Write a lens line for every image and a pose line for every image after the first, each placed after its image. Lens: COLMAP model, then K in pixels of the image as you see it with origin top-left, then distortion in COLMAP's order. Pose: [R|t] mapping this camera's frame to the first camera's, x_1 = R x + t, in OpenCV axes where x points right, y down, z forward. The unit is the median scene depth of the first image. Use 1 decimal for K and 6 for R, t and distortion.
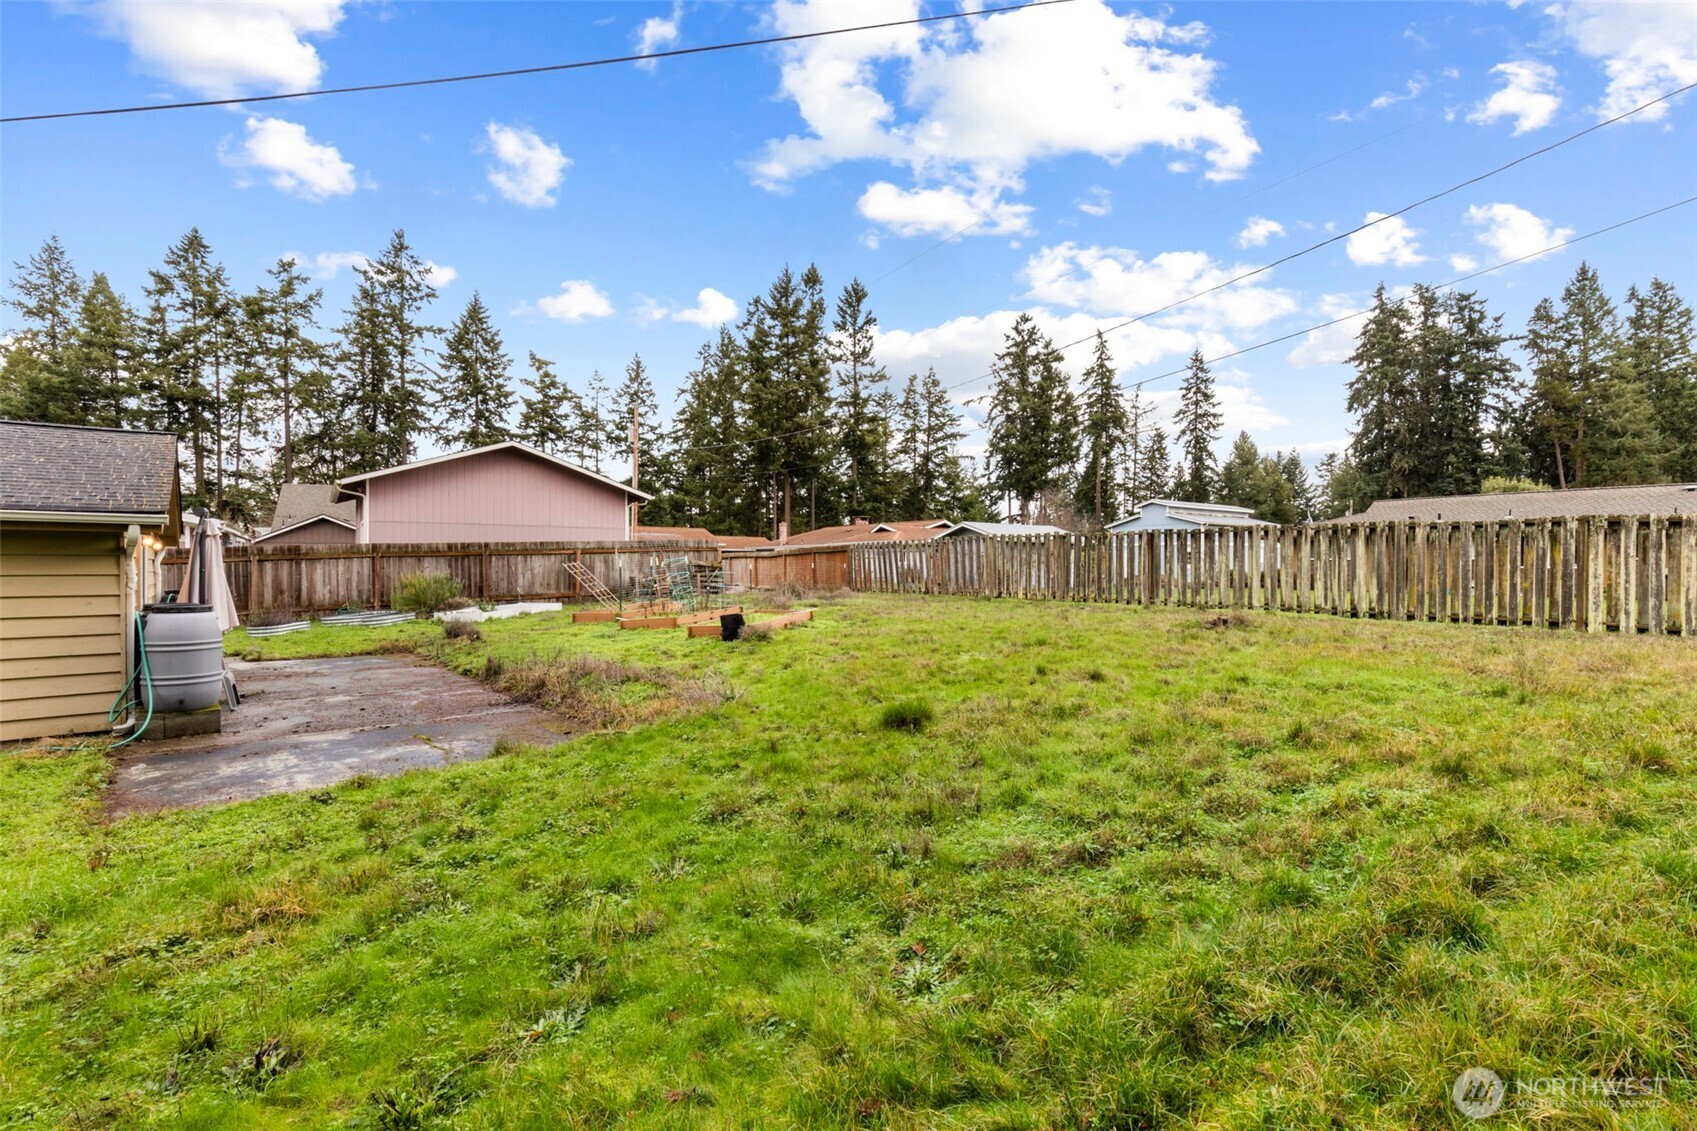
lens RADIAL K [[774.2, 0, 852.1], [0, 774.2, 567.6], [0, 0, 1]] dist [0.003728, 0.000281]
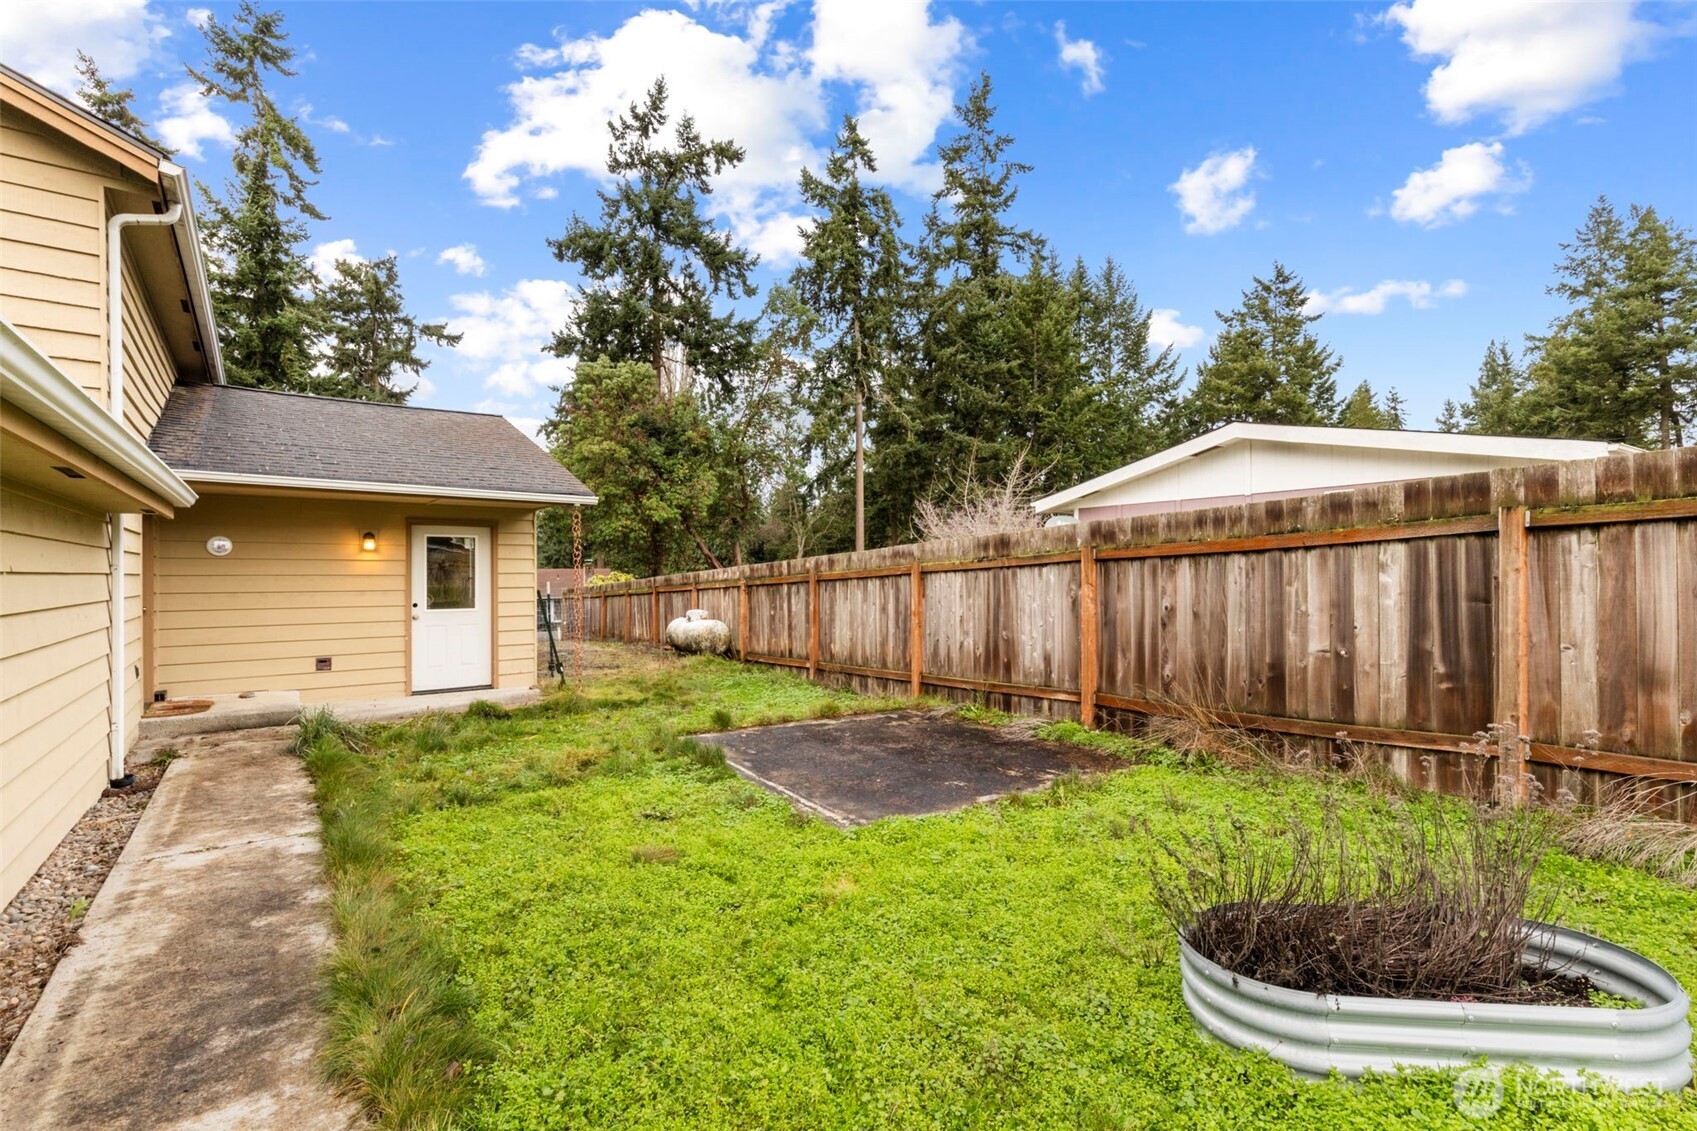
lens RADIAL K [[768.3, 0, 853.1], [0, 768.3, 573.3], [0, 0, 1]] dist [0.000757, 0.000339]
pose [[-0.041563, -0.002853, -0.999132, -0.143128], [-0.002761, 0.999992, -0.002741, 0.001280], [0.999132, 0.002645, -0.041571, 0.217684]]
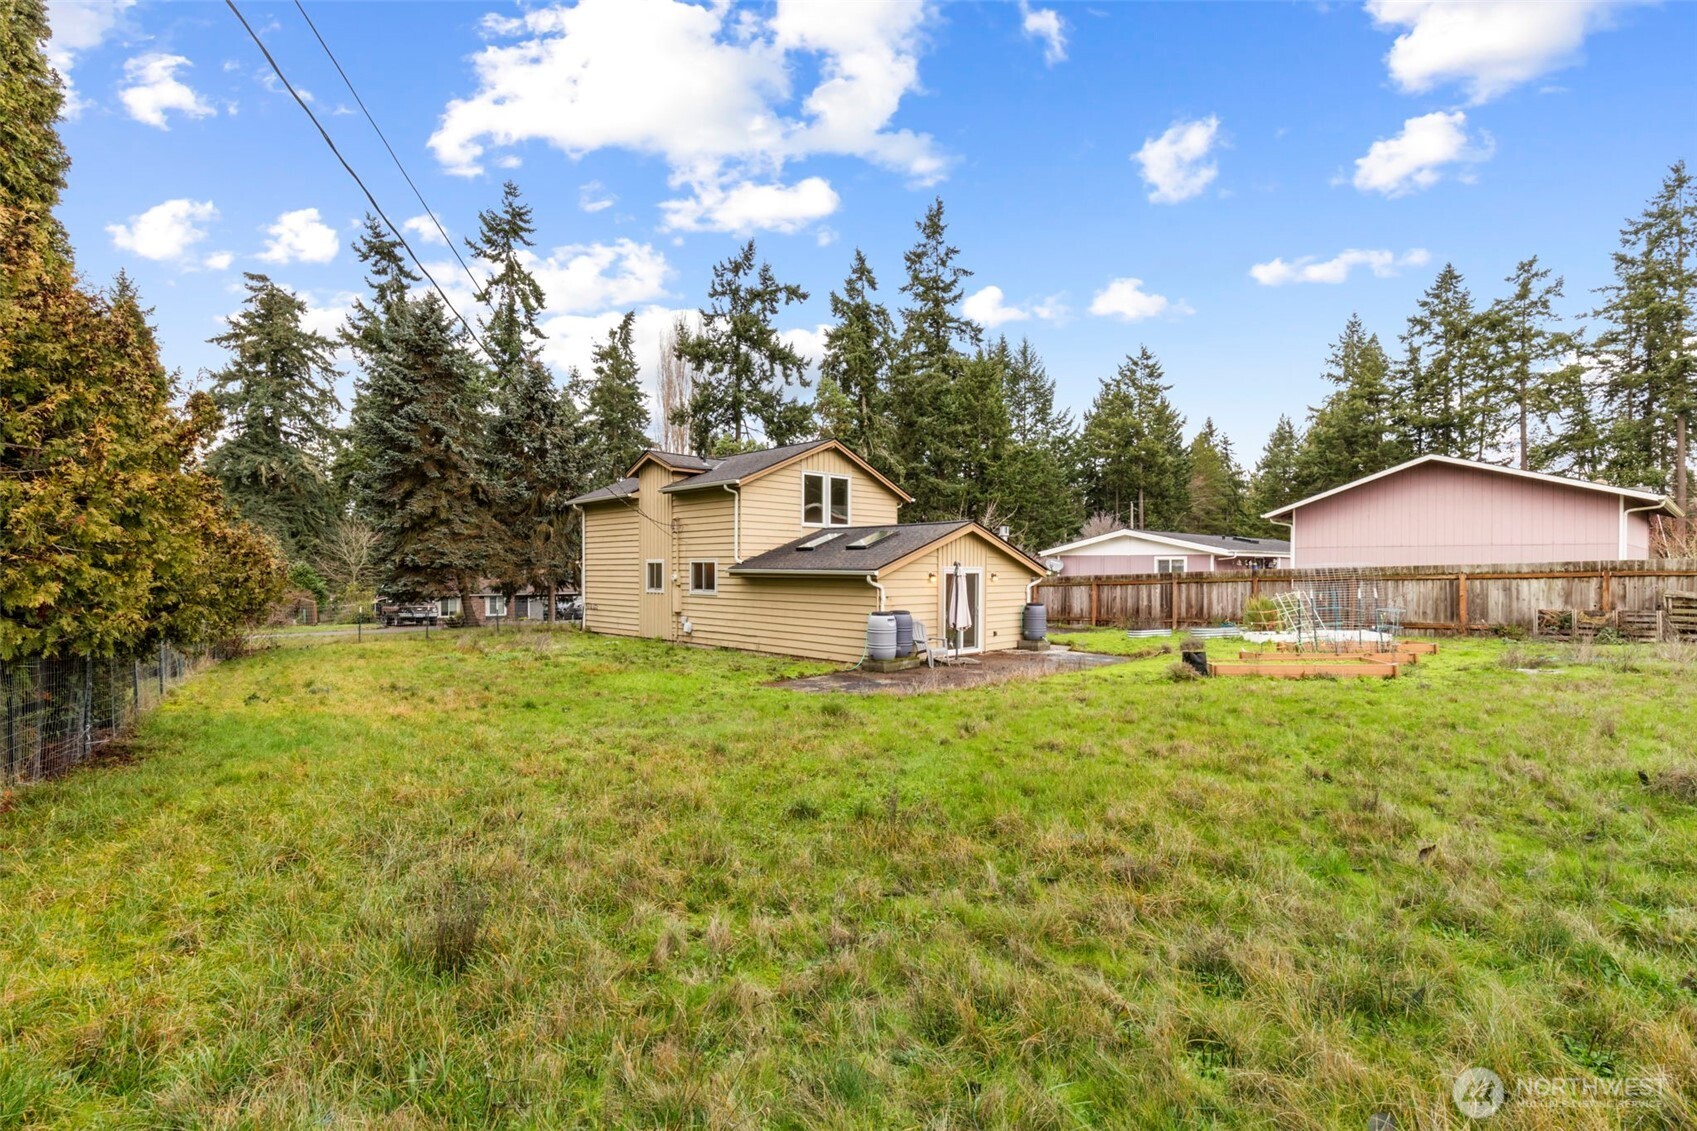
lens RADIAL K [[774.2, 0, 852.1], [0, 774.2, 567.6], [0, 0, 1]] dist [0.003728, 0.000281]
pose [[0.104352, -0.002161, -0.994538, 0.137595], [-0.009624, 0.999949, -0.003182, -0.006978], [0.994494, 0.009903, 0.104326, 0.079689]]
